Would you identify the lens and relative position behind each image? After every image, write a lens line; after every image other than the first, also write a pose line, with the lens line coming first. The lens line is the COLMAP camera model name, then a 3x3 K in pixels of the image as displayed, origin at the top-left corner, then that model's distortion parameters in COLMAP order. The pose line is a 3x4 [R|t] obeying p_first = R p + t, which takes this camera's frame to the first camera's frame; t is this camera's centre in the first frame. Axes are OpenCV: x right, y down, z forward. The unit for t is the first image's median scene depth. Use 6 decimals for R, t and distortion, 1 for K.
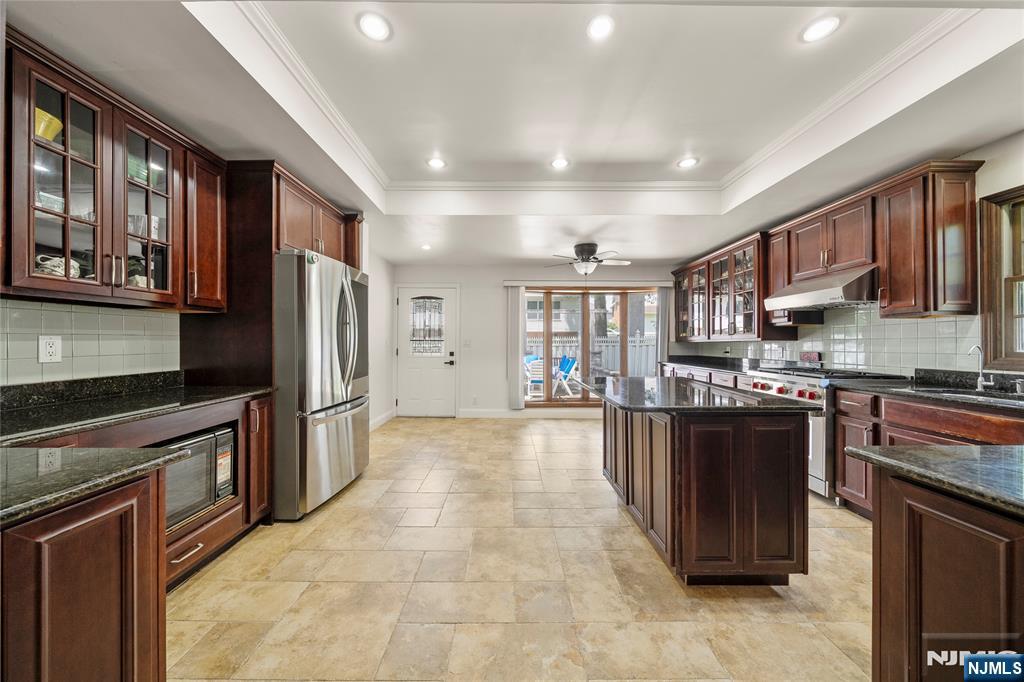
lens RADIAL K [[345.0, 0, 512.0], [0, 345.0, 341.0], [0, 0, 1]] dist [-0.000127, -0.000021]
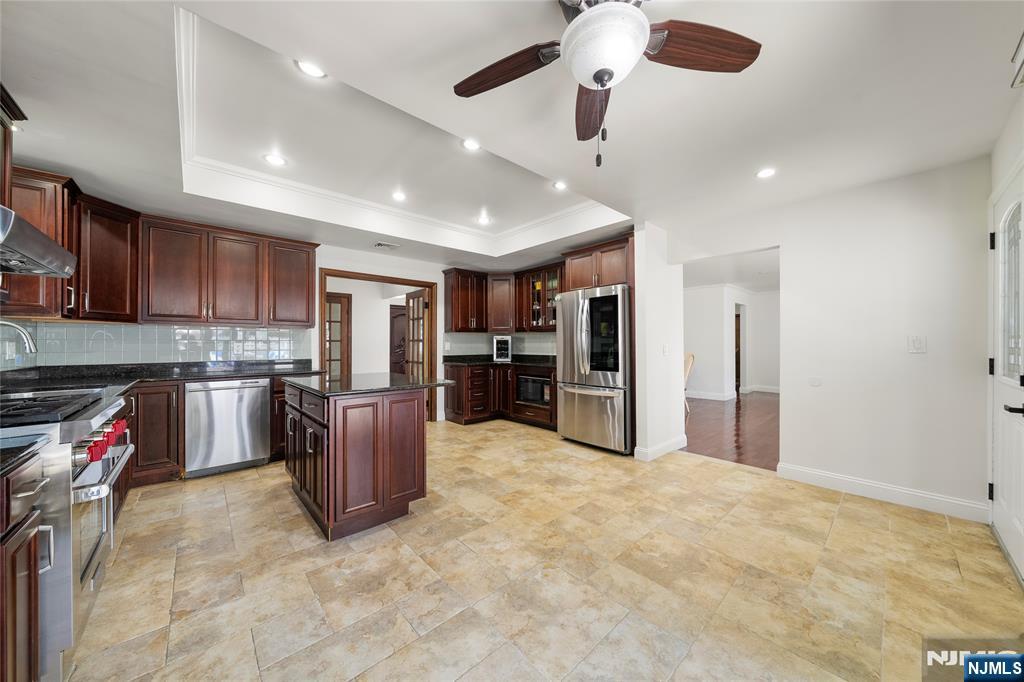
lens RADIAL K [[351.4, 0, 510.7], [0, 351.4, 344.0], [0, 0, 1]] dist [-0.001148, -0.000195]
pose [[-0.746866, 0.000481, -0.664975, 0.906211], [0.001737, 0.999998, -0.001228, 0.010506], [0.664973, -0.002072, -0.746865, 2.359034]]
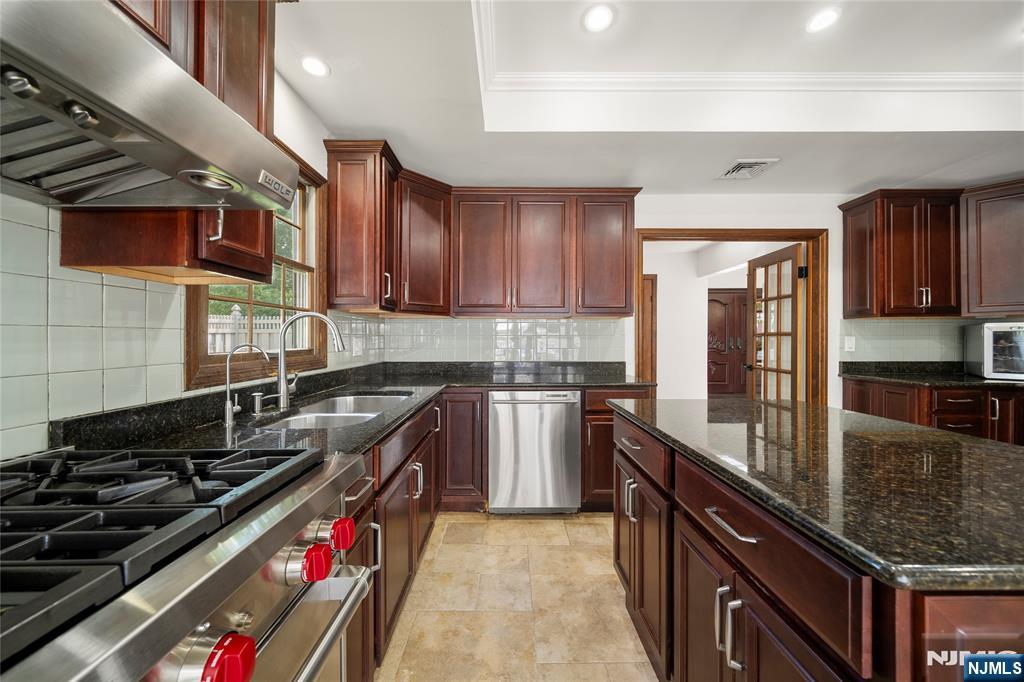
lens RADIAL K [[359.1, 0, 510.3], [0, 359.1, 338.1], [0, 0, 1]] dist [-0.001361, -0.000154]
pose [[-0.999999, 0.000195, 0.001680, 0.876664], [0.000181, 0.999963, -0.008588, 0.009706], [-0.001681, -0.008588, -0.999962, 1.548627]]
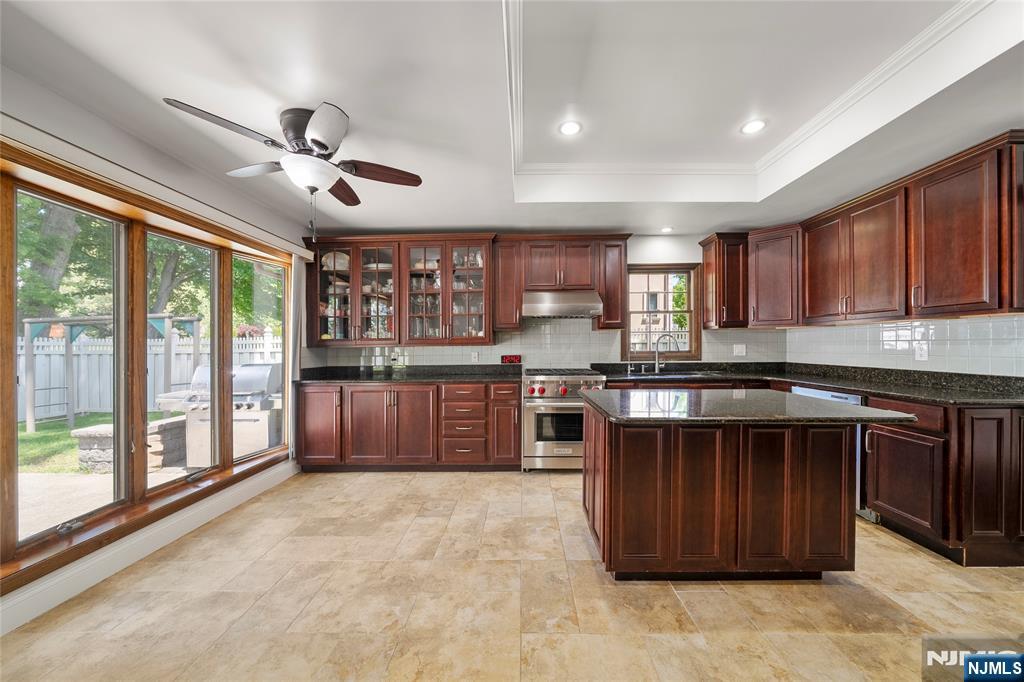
lens RADIAL K [[353.0, 0, 517.2], [0, 353.0, 340.8], [0, 0, 1]] dist [-0.003021, -0.000201]
pose [[0.024759, 0.009669, 0.999647, -0.460906], [0.005986, 0.999934, -0.009820, -0.007302], [-0.999676, 0.006227, 0.024700, 1.492859]]
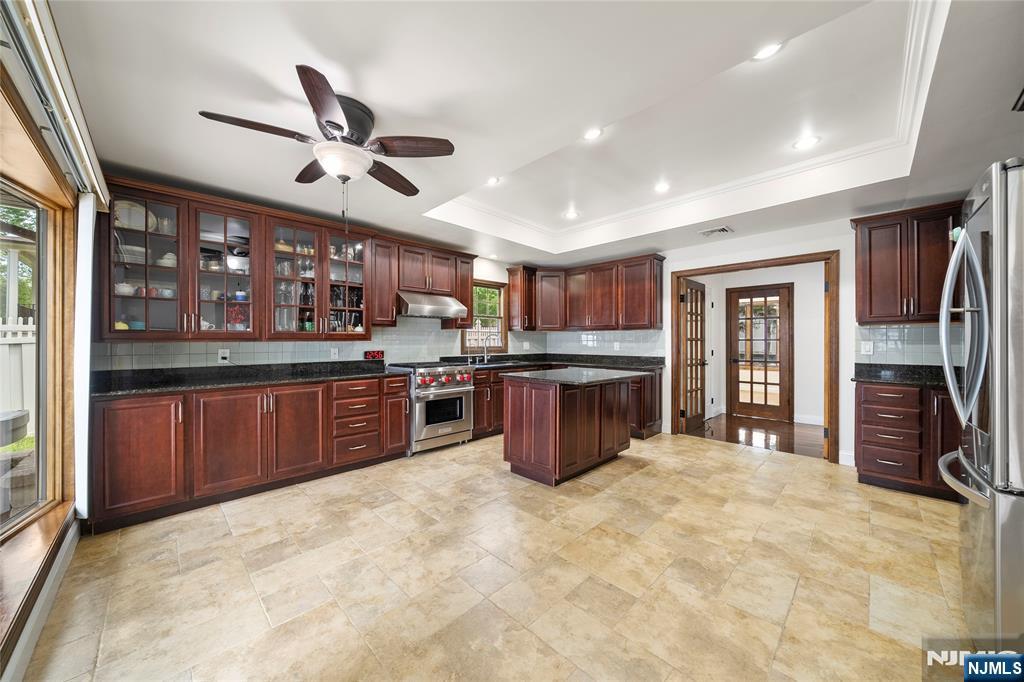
lens RADIAL K [[359.1, 0, 510.3], [0, 359.1, 338.1], [0, 0, 1]] dist [-0.001361, -0.000154]
pose [[-0.697796, 0.006205, 0.716270, -0.485958], [-0.003029, 0.999928, -0.011613, 0.001213], [-0.716290, -0.010273, -0.697727, 2.377570]]
